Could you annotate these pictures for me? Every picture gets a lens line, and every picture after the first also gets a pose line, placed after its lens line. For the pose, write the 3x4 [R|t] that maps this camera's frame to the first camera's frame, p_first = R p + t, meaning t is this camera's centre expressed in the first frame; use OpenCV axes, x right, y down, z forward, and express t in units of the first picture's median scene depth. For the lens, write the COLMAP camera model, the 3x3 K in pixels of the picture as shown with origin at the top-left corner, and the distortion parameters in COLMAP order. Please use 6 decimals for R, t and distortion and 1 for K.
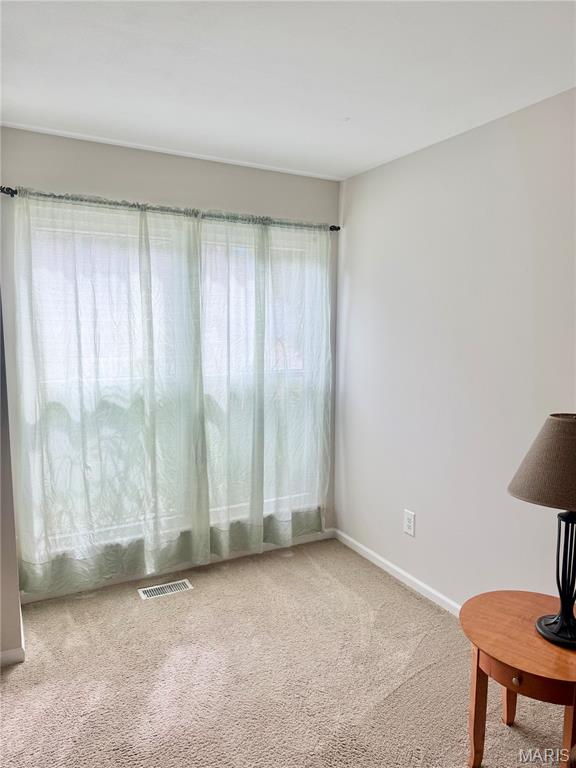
lens RADIAL K [[537.5, 0, 285.4], [0, 537.5, 381.9], [0, 0, 1]] dist [0.134125, -0.263486]
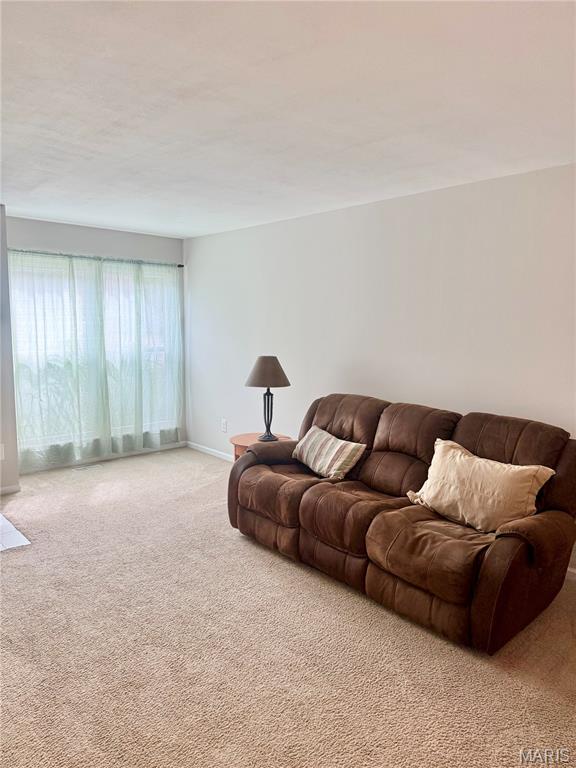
lens RADIAL K [[537.5, 0, 285.4], [0, 537.5, 381.9], [0, 0, 1]] dist [0.134125, -0.263486]
pose [[0.971336, -0.024384, 0.236455, -0.004406], [0.021867, 0.999673, 0.013263, 0.083579], [-0.236701, -0.007712, 0.971552, -0.860917]]
